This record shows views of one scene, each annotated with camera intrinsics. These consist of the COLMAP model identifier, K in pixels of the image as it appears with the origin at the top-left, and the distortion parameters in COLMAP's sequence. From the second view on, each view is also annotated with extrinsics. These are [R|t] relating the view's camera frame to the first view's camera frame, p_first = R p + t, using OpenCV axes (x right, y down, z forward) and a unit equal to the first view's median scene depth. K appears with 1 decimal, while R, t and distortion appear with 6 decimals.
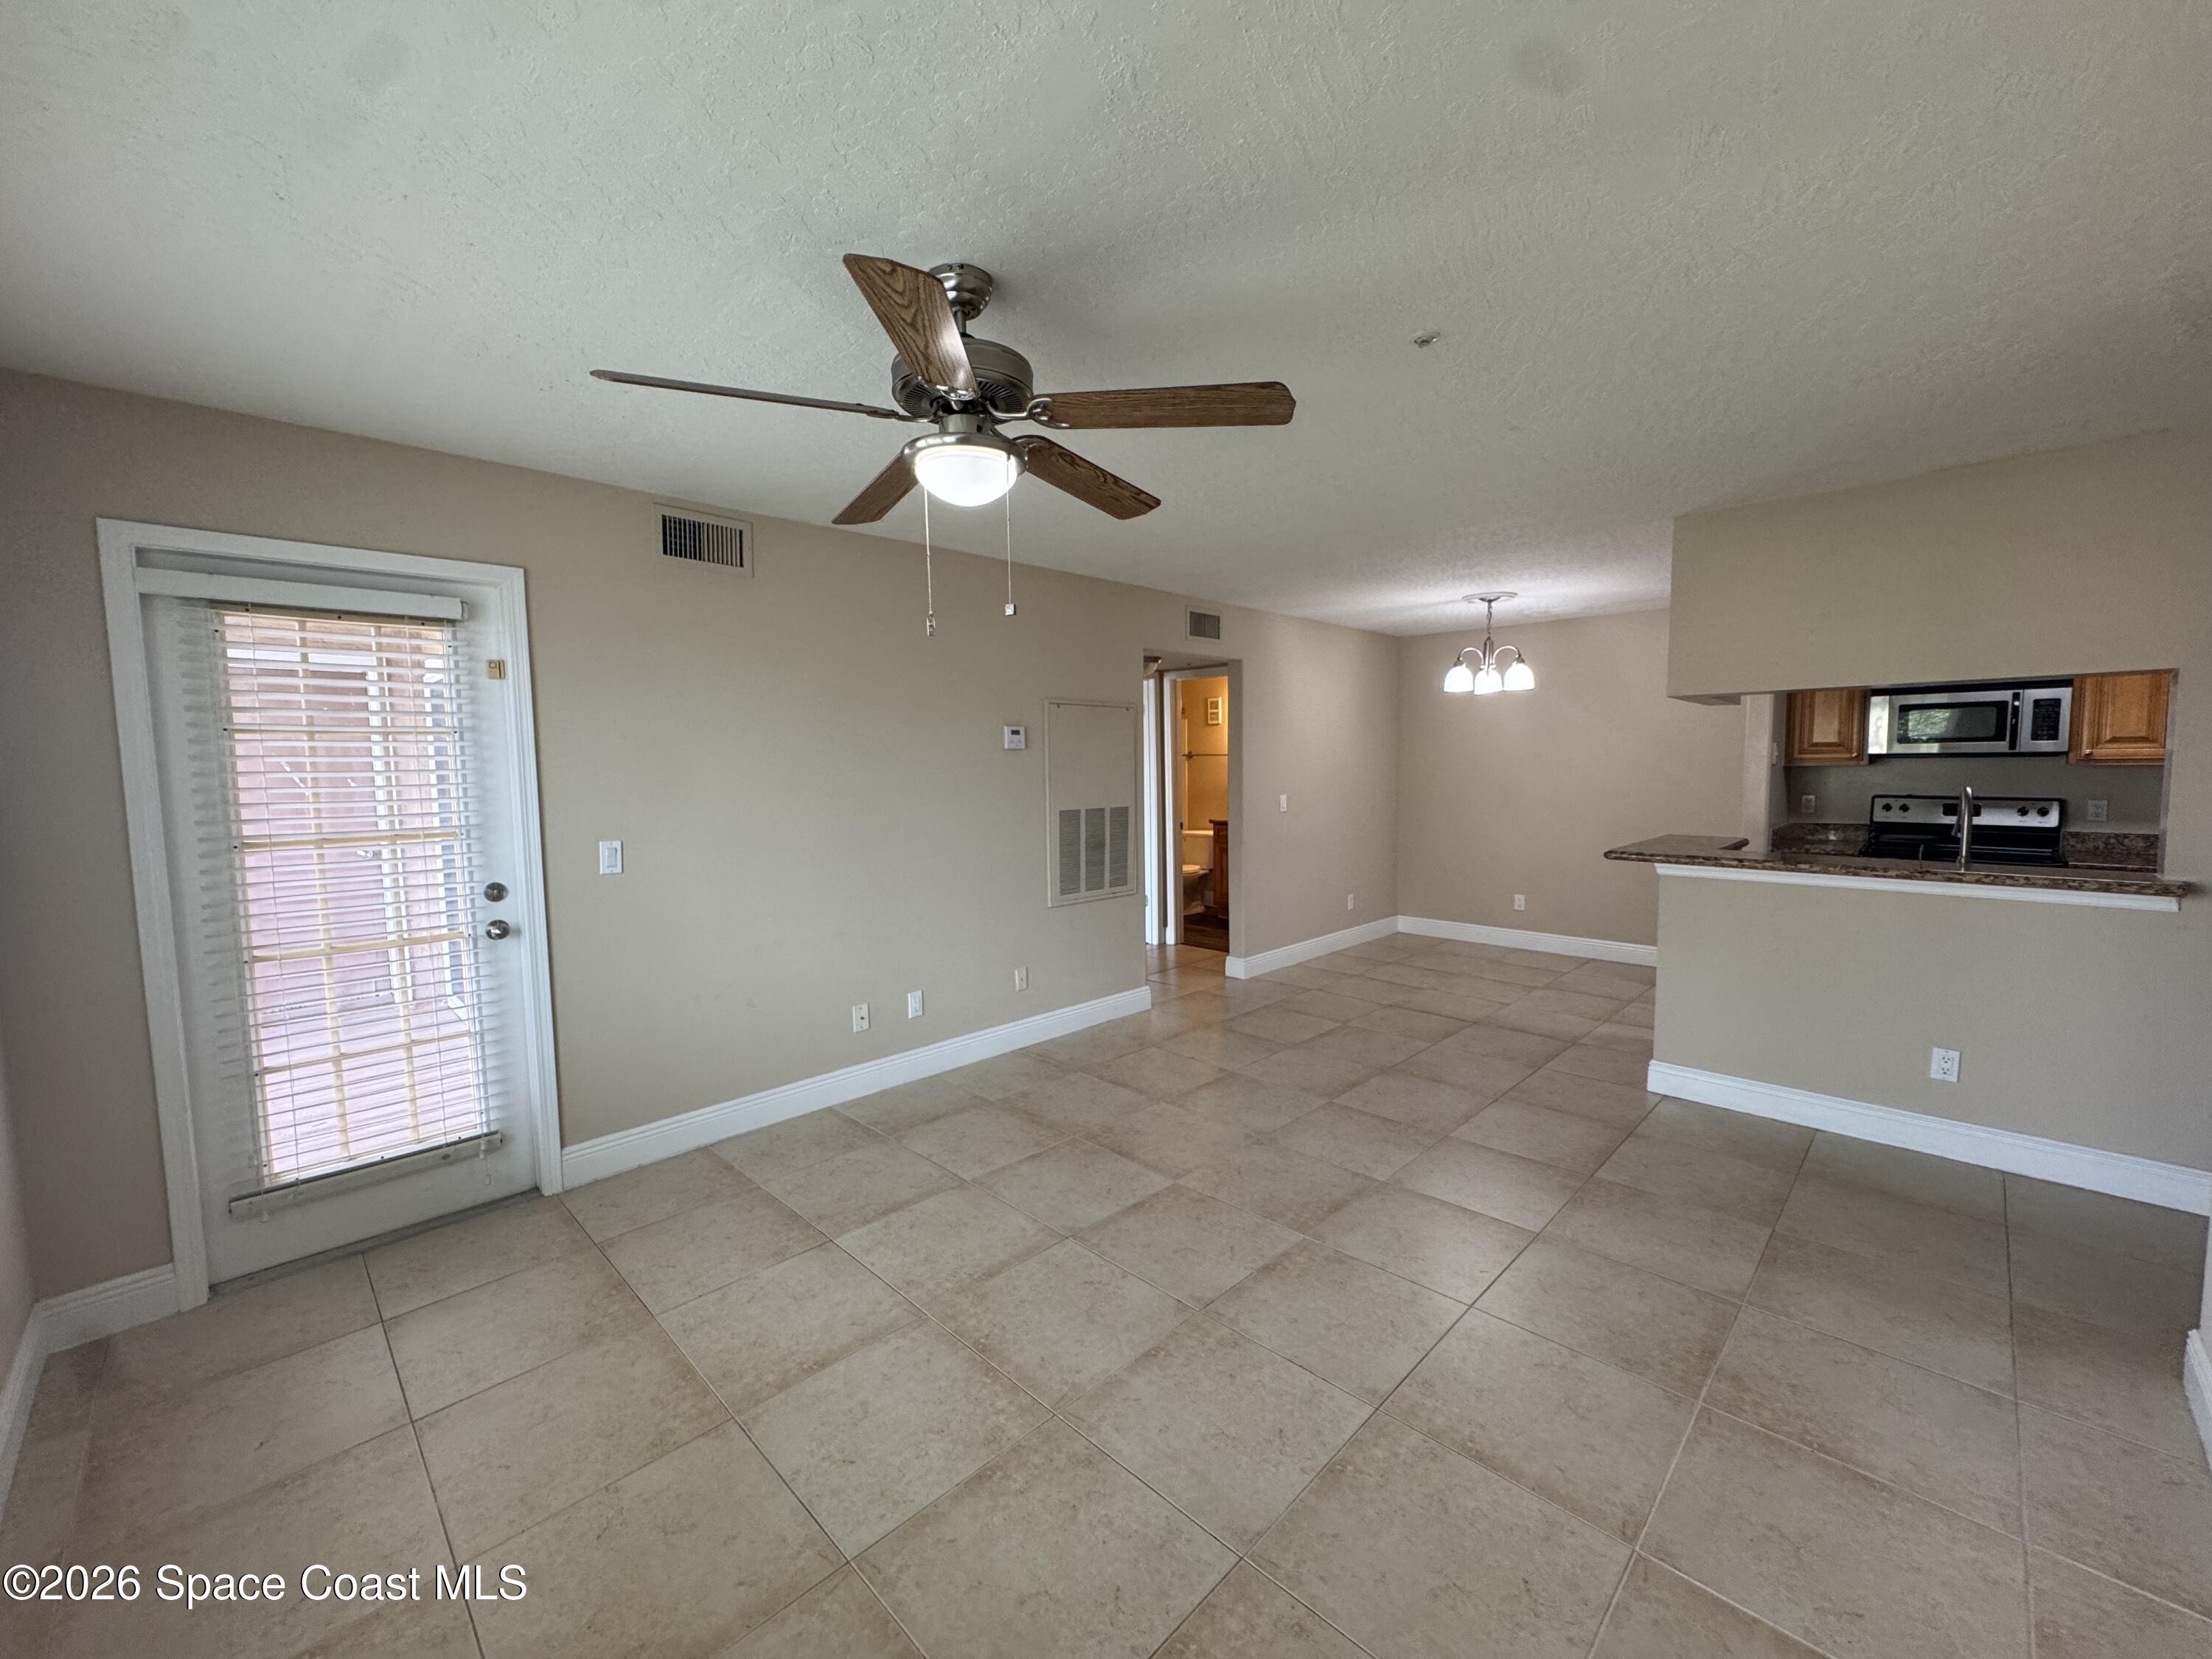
lens RADIAL K [[883.8, 0, 1101.3], [0, 883.8, 830.3], [0, 0, 1]] dist [-0.003129, -0.000072]
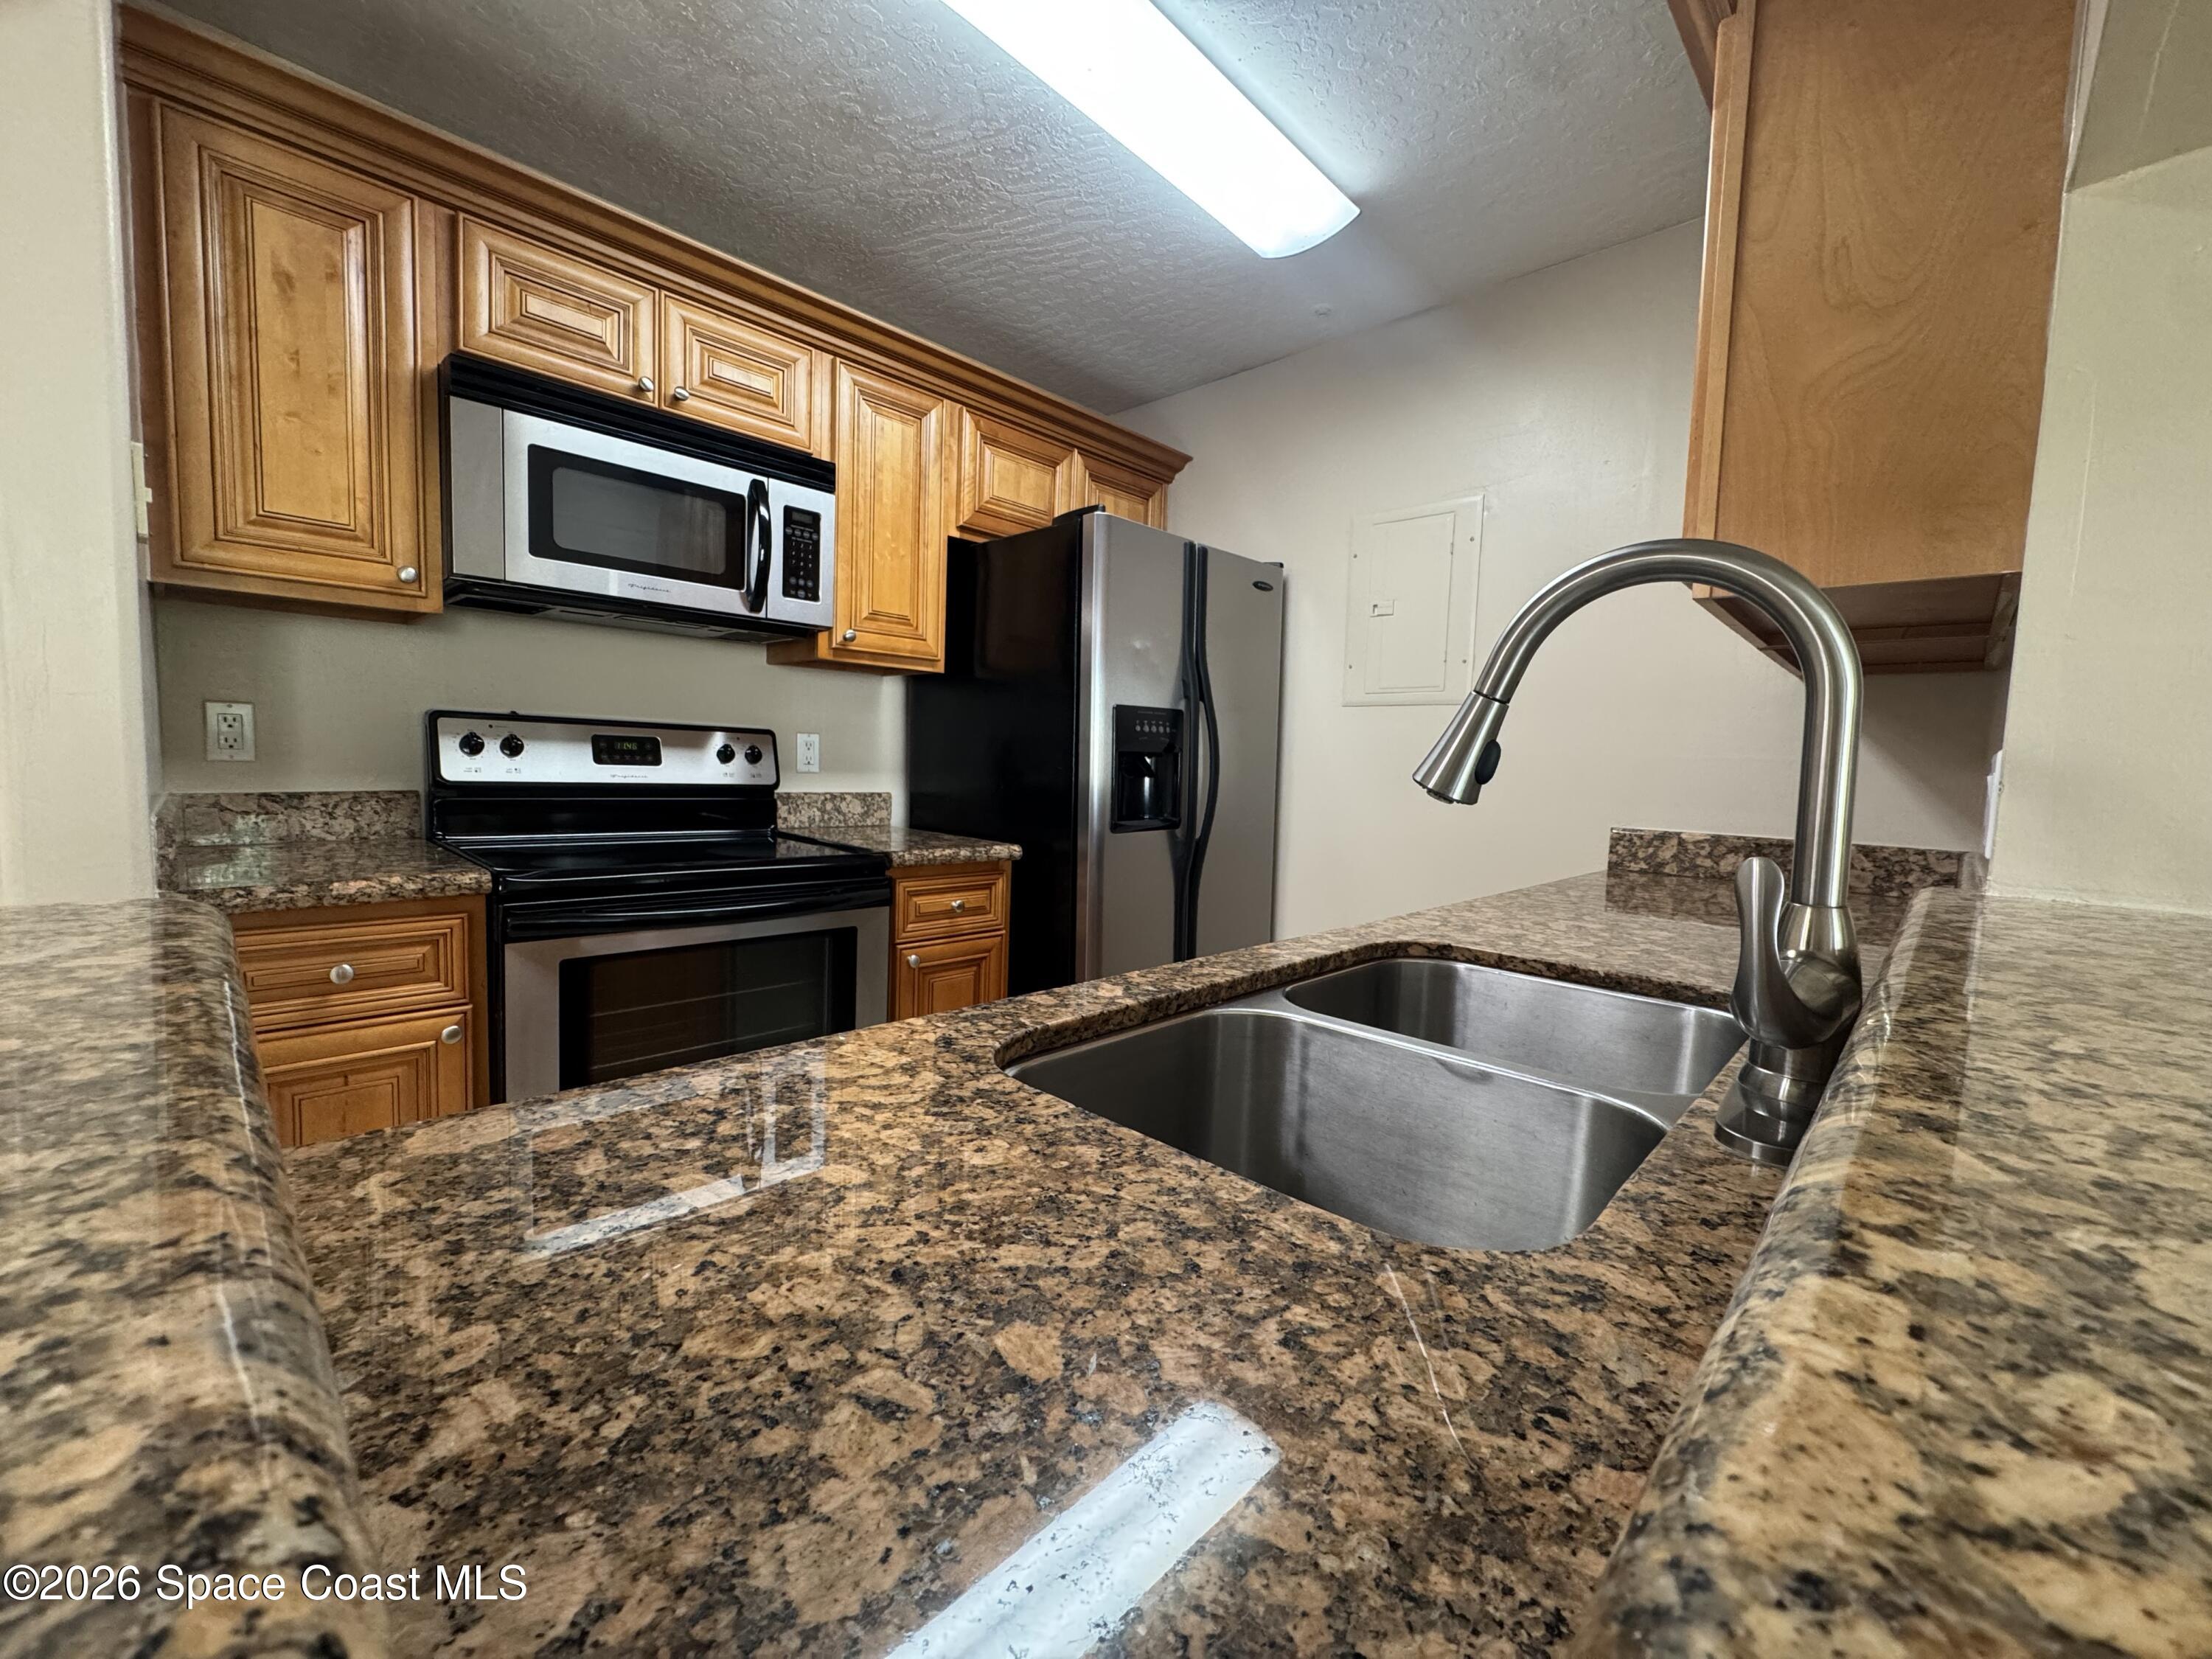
lens RADIAL K [[883.8, 0, 1101.3], [0, 883.8, 830.3], [0, 0, 1]] dist [-0.003129, -0.000072]
pose [[0.001552, -0.066127, 0.997810, 0.593020], [0.042078, 0.996932, 0.066003, -0.002620], [-0.999113, 0.041883, 0.004330, 0.849575]]
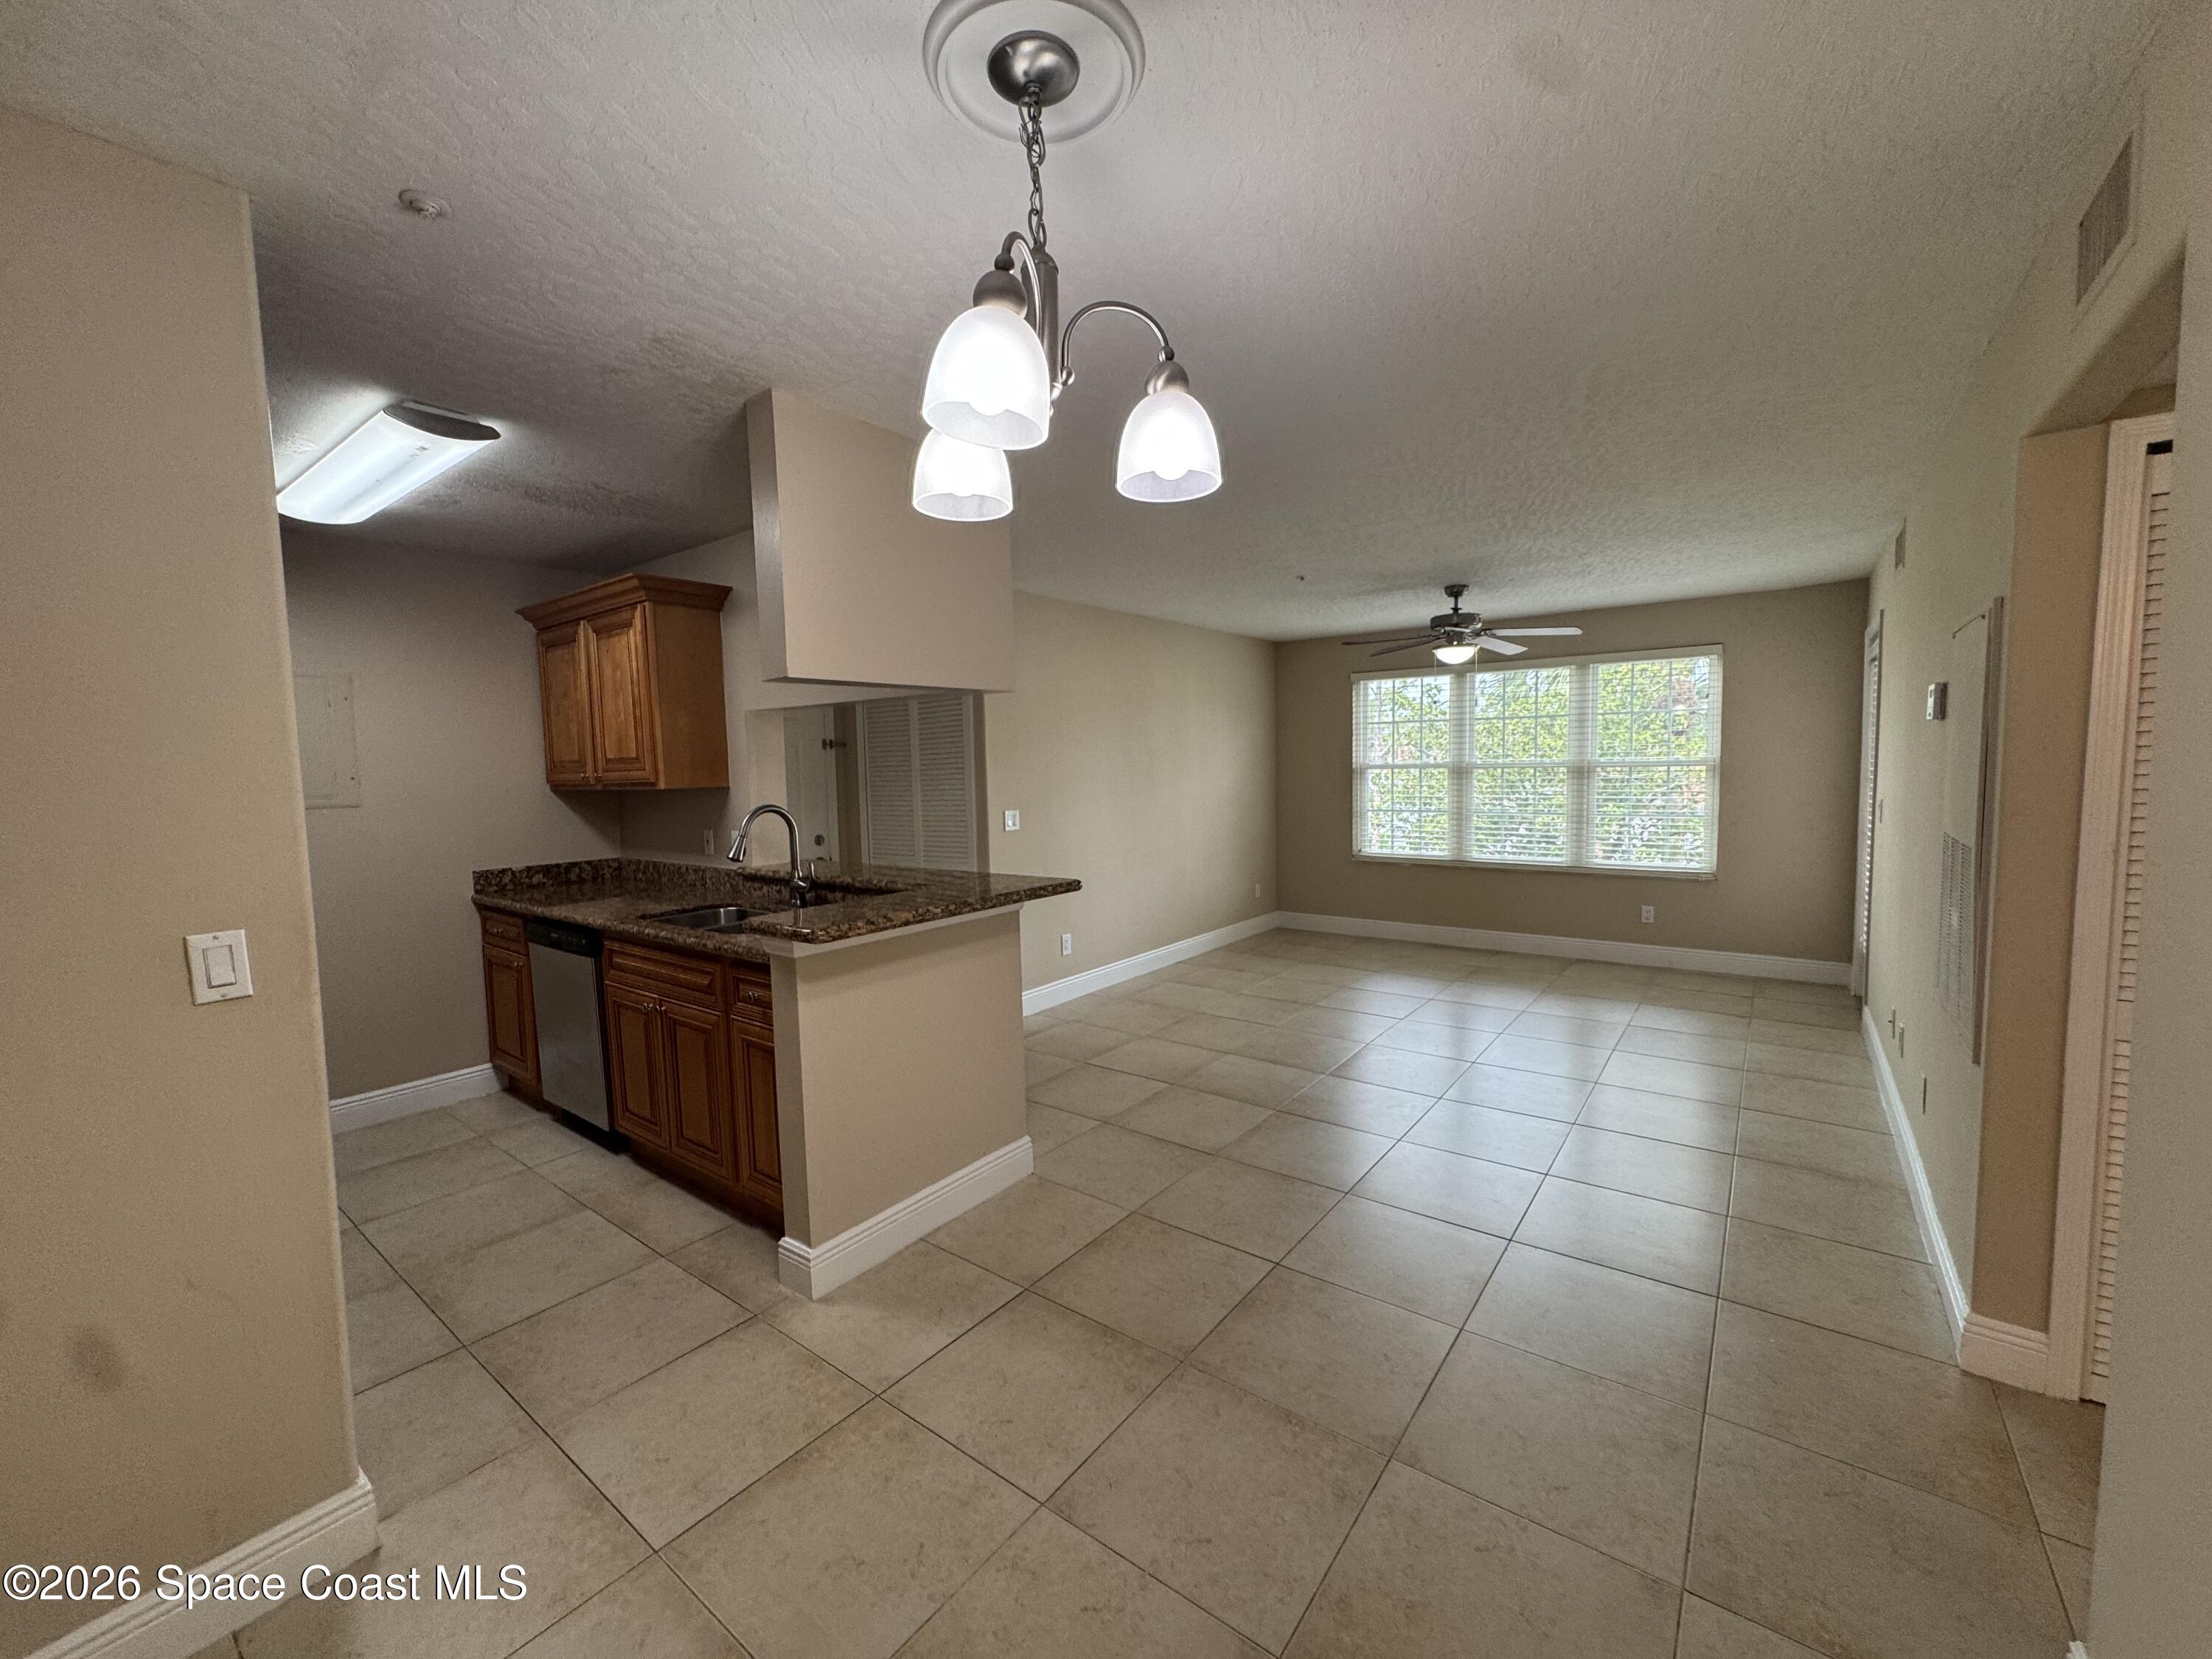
lens RADIAL K [[883.8, 0, 1101.3], [0, 883.8, 830.3], [0, 0, 1]] dist [-0.003129, -0.000072]
pose [[-0.992155, 0.043671, -0.117141, 0.553094], [0.025428, 0.987910, 0.152930, -0.123740], [0.122404, 0.148751, -0.981270, 1.530920]]
